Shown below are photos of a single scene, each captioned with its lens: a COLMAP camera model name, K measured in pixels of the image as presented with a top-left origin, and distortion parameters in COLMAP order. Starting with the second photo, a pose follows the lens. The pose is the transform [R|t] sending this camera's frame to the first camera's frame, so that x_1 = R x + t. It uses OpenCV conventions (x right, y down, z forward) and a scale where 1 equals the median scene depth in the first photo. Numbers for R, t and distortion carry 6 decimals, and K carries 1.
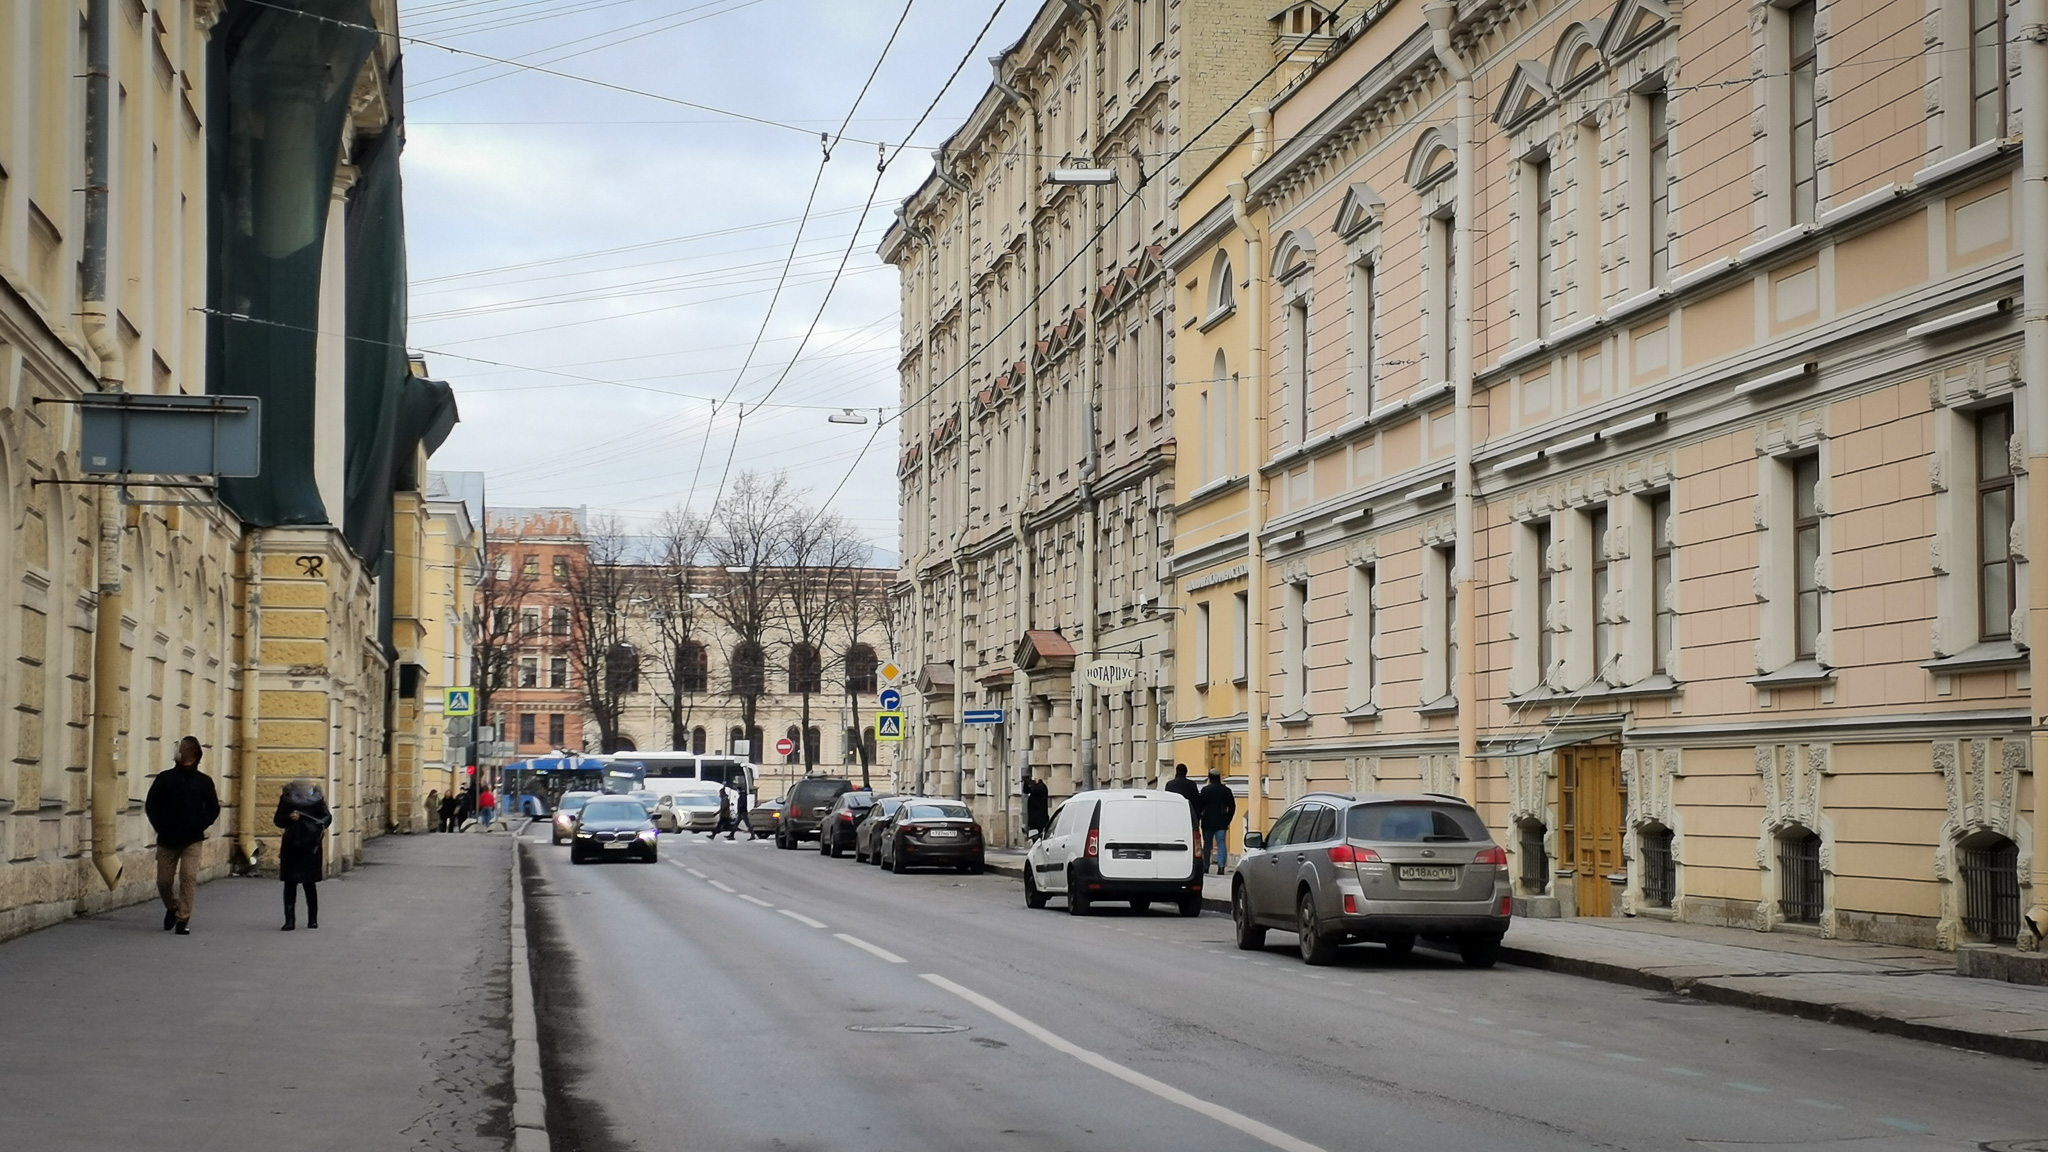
lens RADIAL K [[3169.8, 0, 1024.0], [0, 3169.8, 576.0], [0, 0, 1]] dist [0.025269, -0.178811]
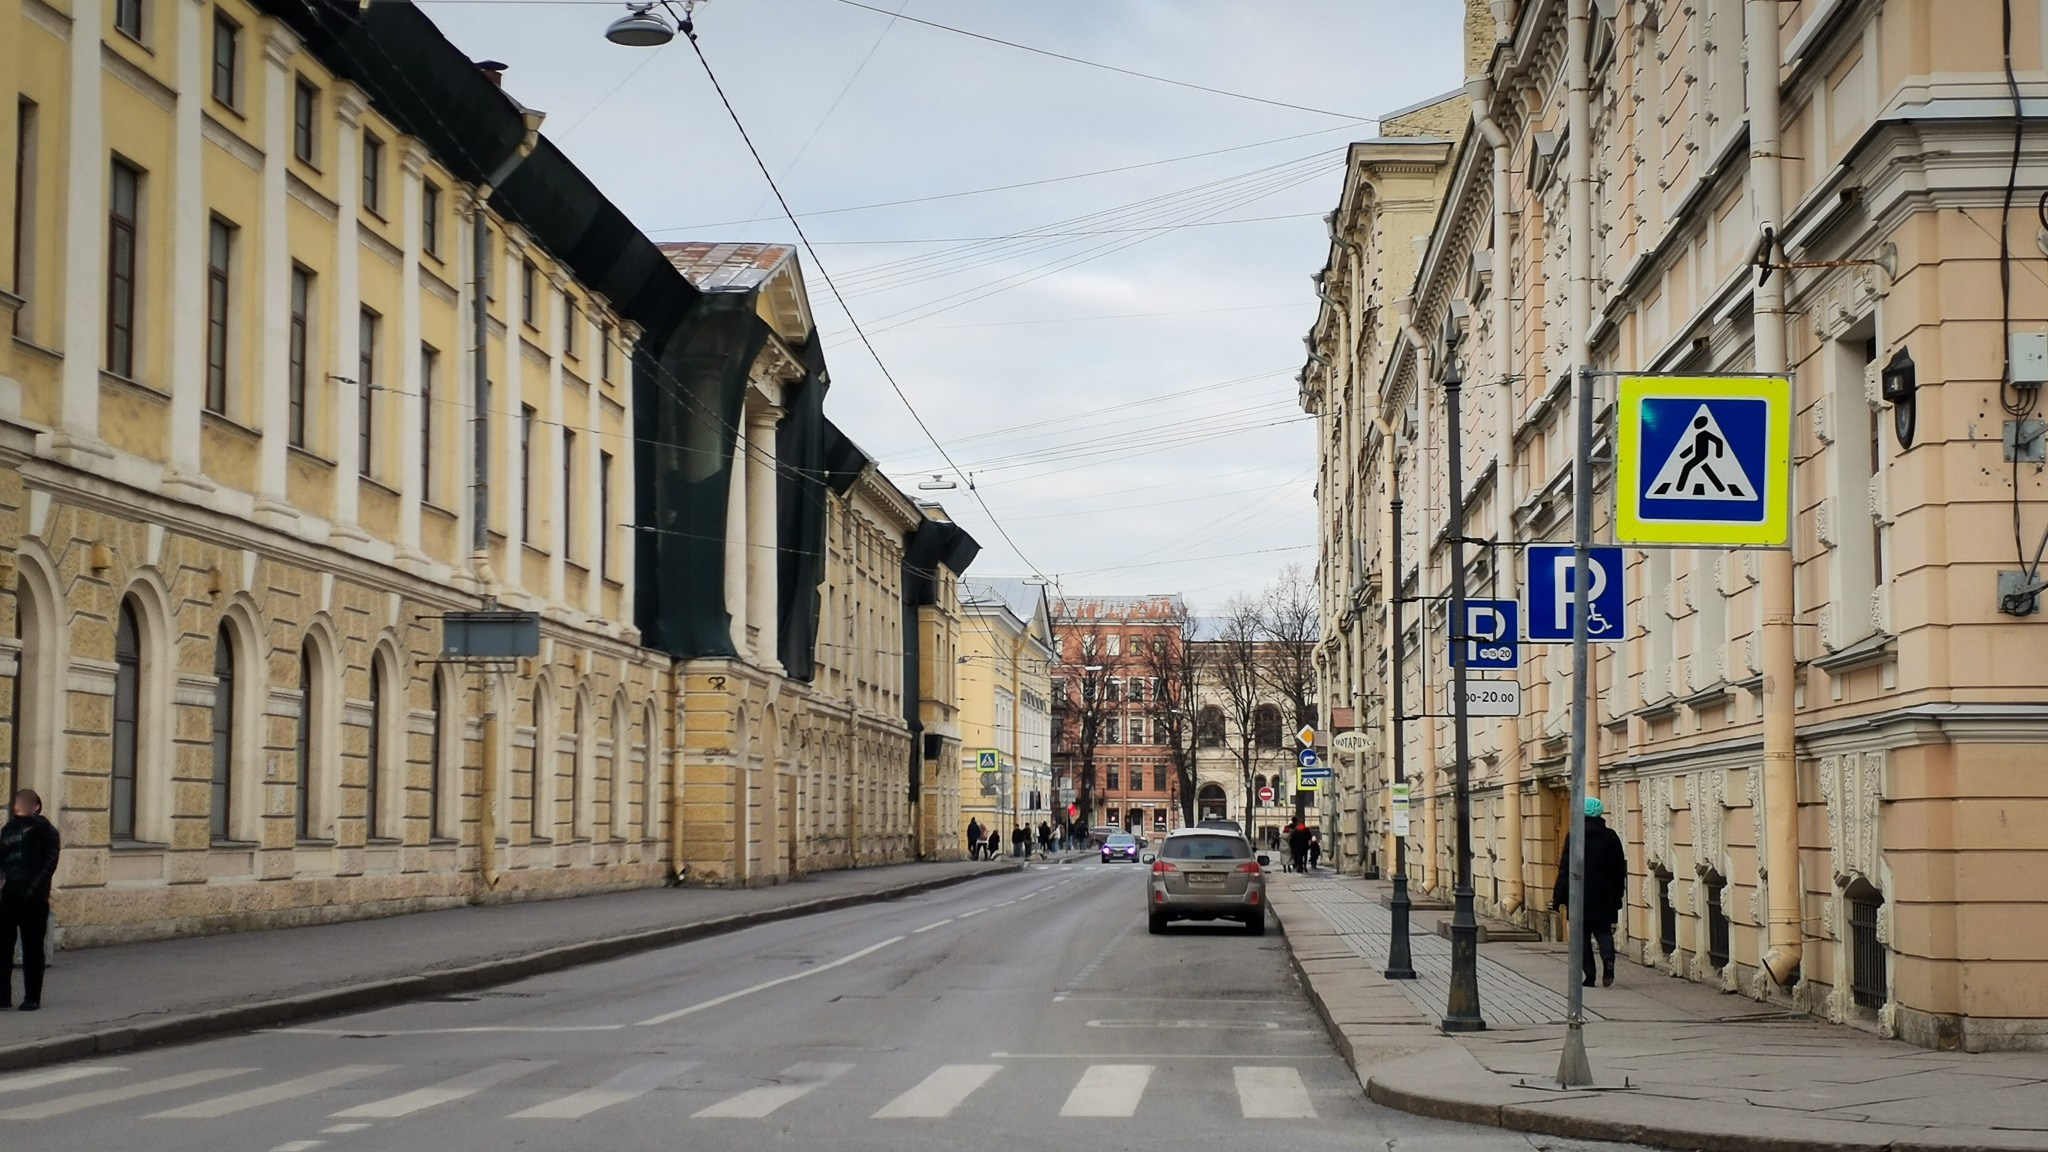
lens RADIAL K [[2793.3, 0, 1024.0], [0, 2793.3, 576.0], [0, 0, 1]] dist [0.143286, 0.005979]
pose [[0.973875, -0.025041, -0.225698, 0.225276], [0.020056, 0.999502, -0.024349, -0.019108], [0.226196, 0.019186, 0.973893, -0.282100]]
